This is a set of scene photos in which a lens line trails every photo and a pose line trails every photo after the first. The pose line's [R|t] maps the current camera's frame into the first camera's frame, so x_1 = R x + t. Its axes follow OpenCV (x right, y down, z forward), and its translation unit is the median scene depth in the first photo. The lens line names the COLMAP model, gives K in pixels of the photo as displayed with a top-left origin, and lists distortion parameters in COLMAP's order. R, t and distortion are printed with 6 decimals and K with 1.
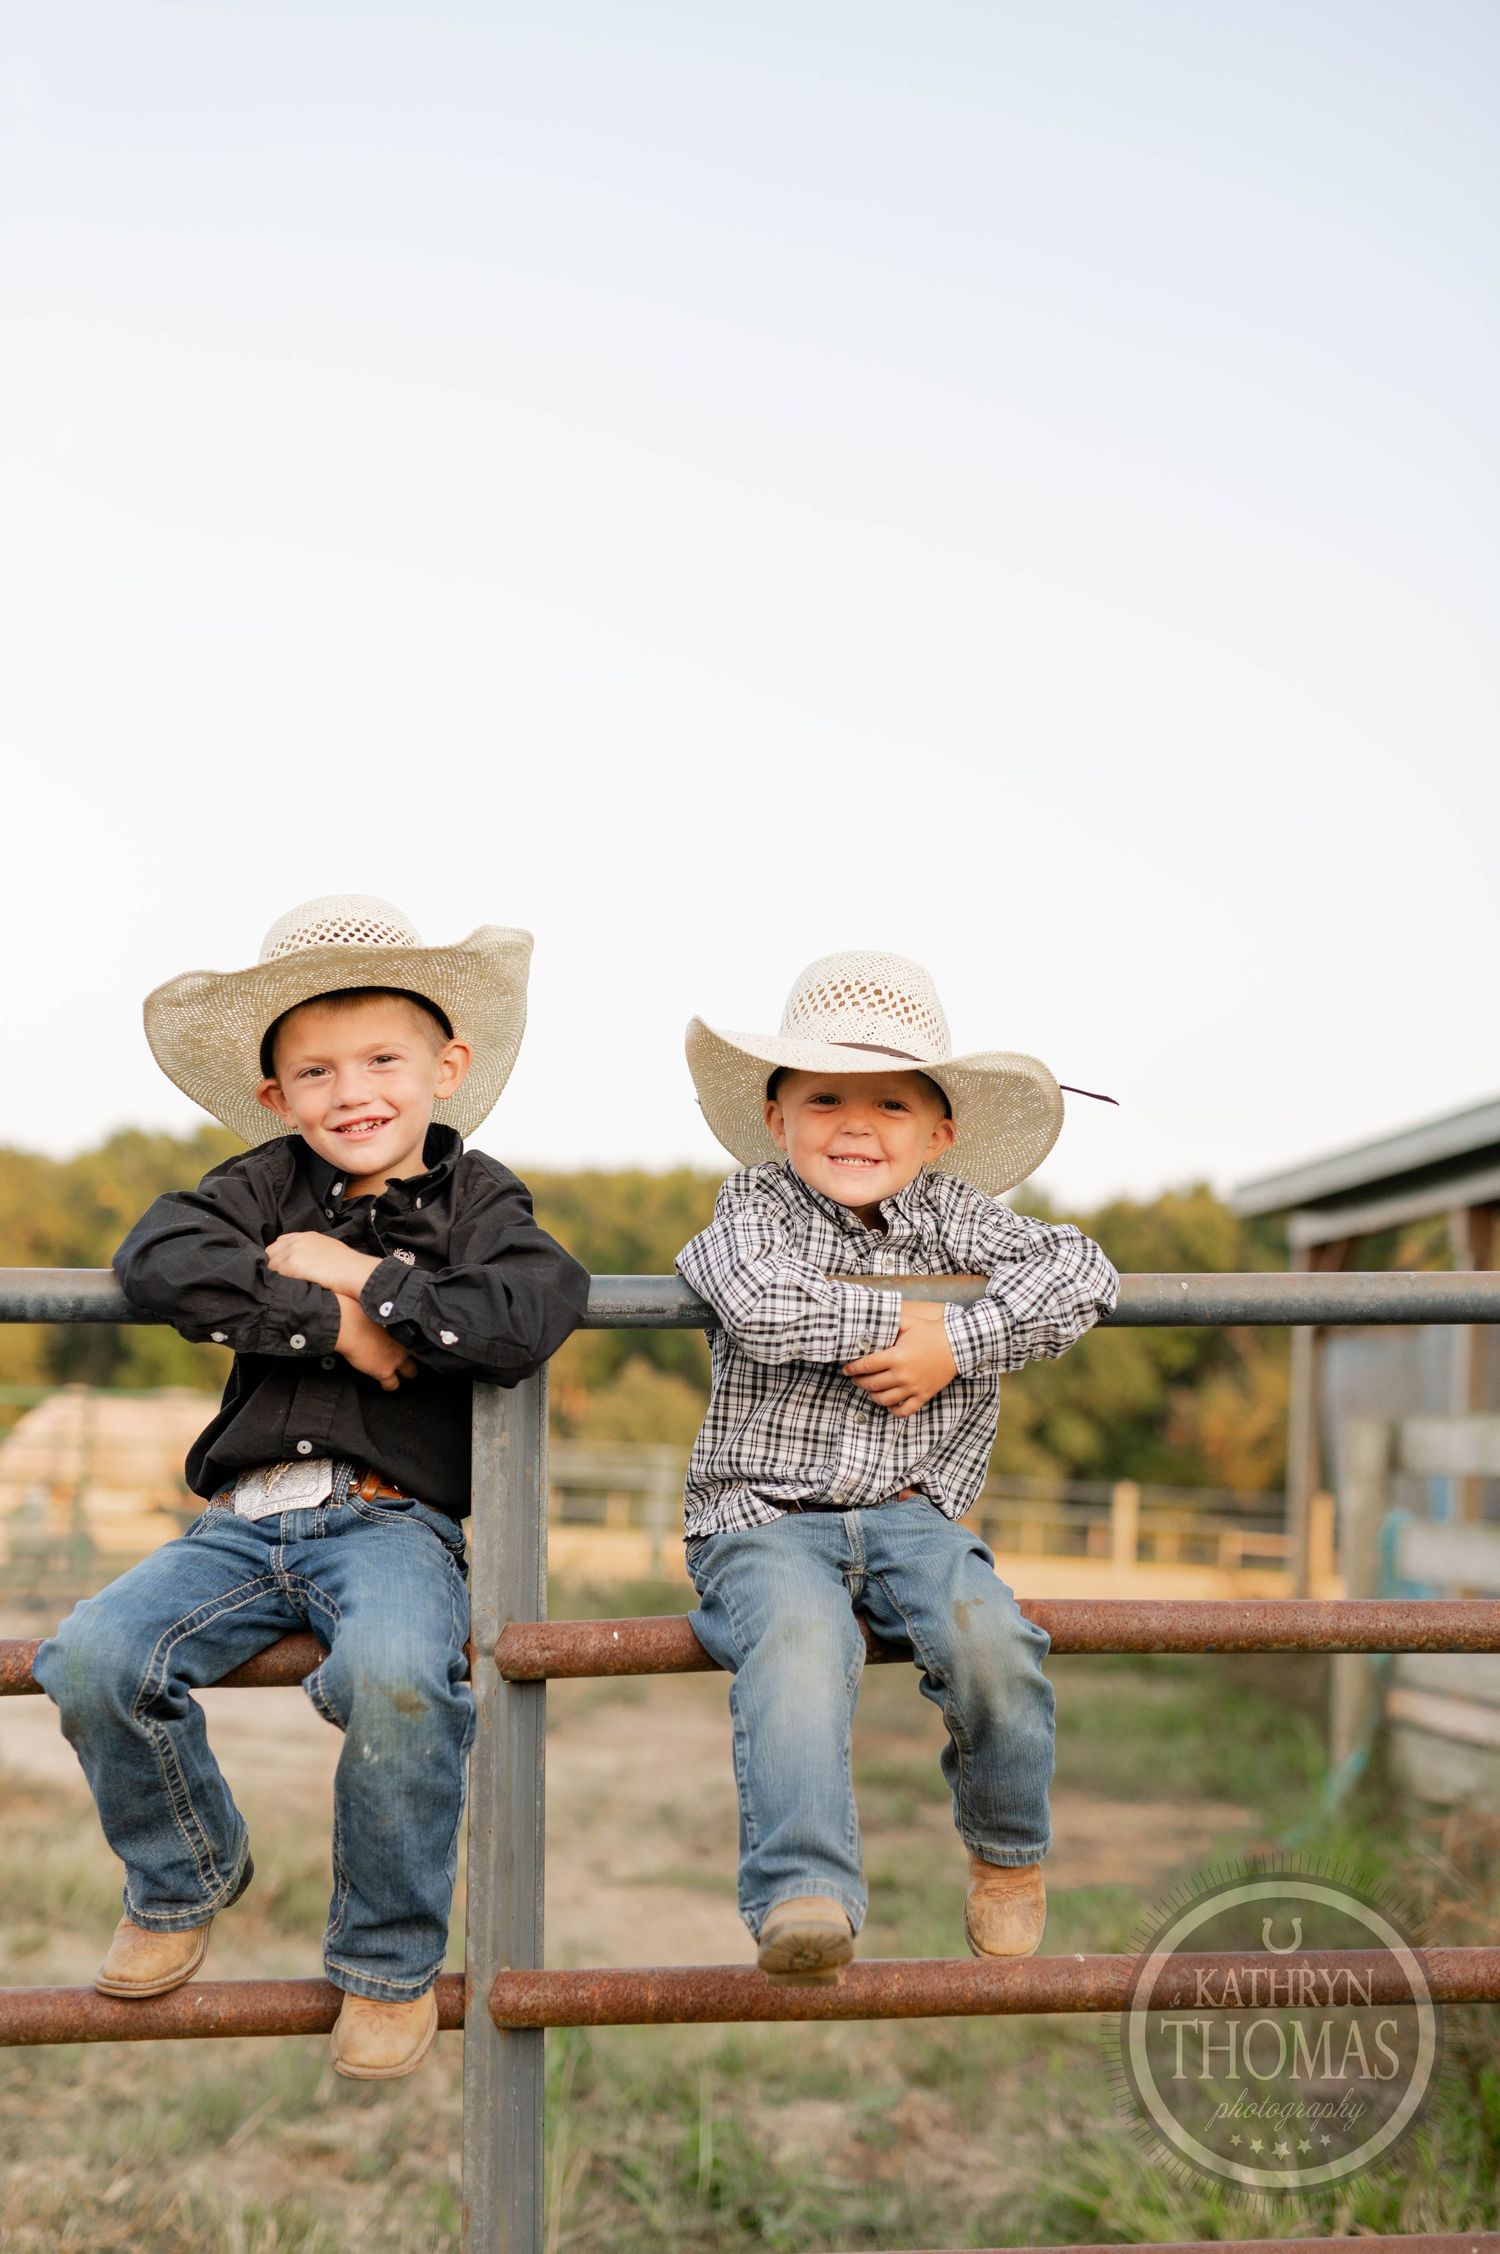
lens RADIAL K [[3234.7, 0, 739.9], [0, 3234.7, 1136.0], [0, 0, 1]] dist [0.004050, 0.000000]
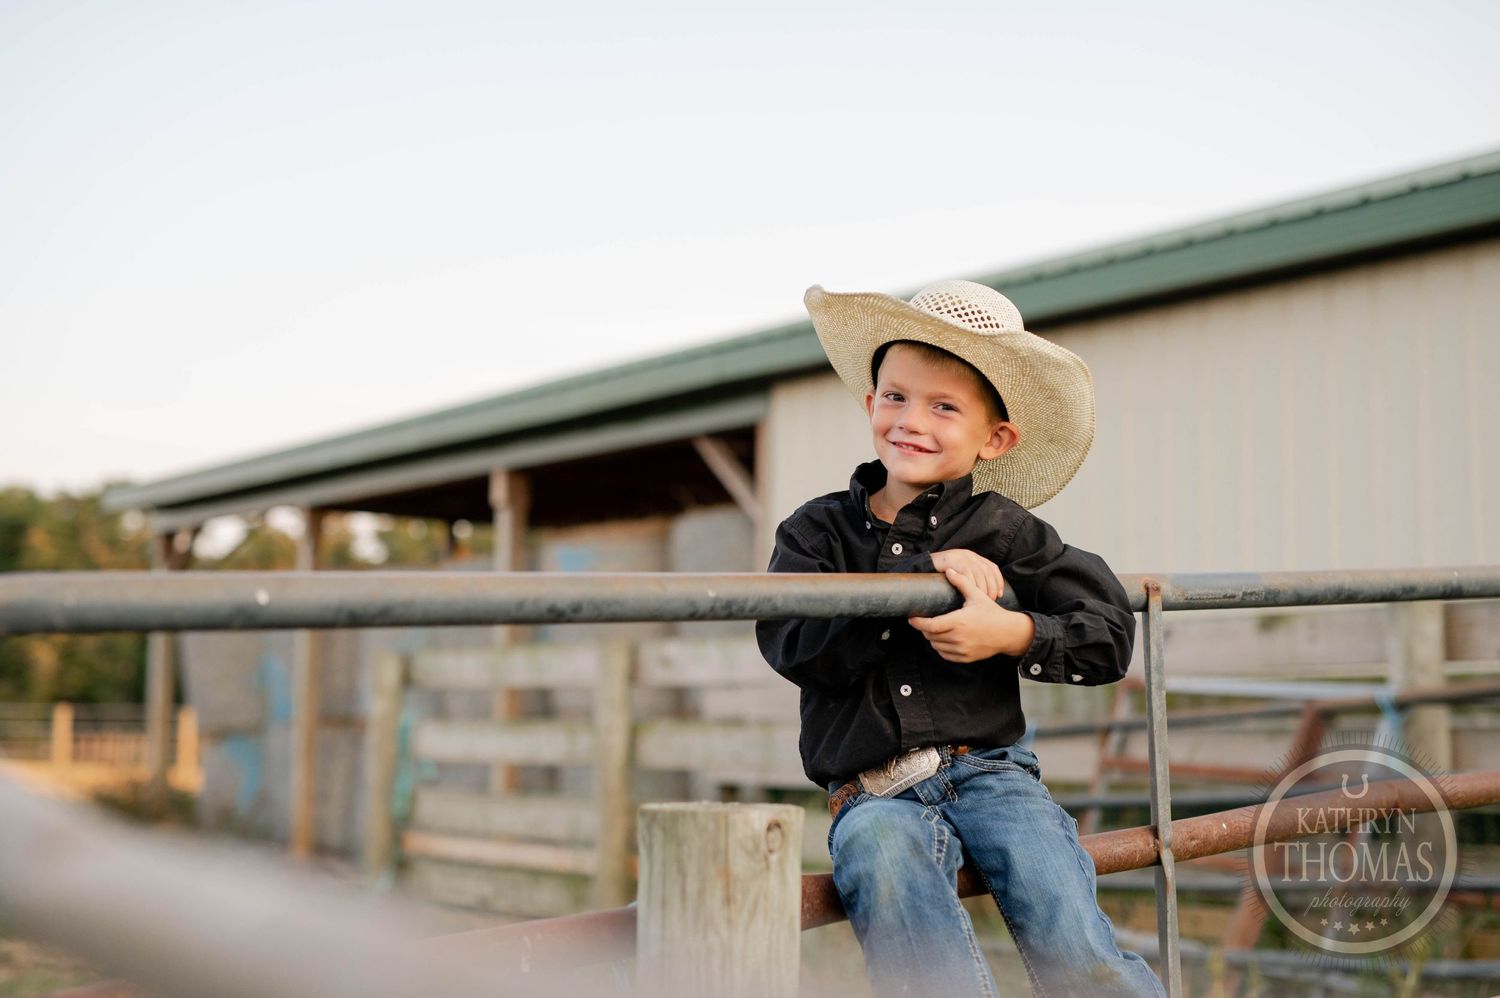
lens RADIAL K [[2152.6, 0, 754.4], [0, 2152.6, 492.9], [0, 0, 1]] dist [0.004050, 0.000000]
pose [[0.857474, 0.006051, 0.514491, -0.332428], [-0.014316, 0.999824, 0.012101, -0.000035], [-0.514328, -0.017741, 0.857410, 0.142416]]
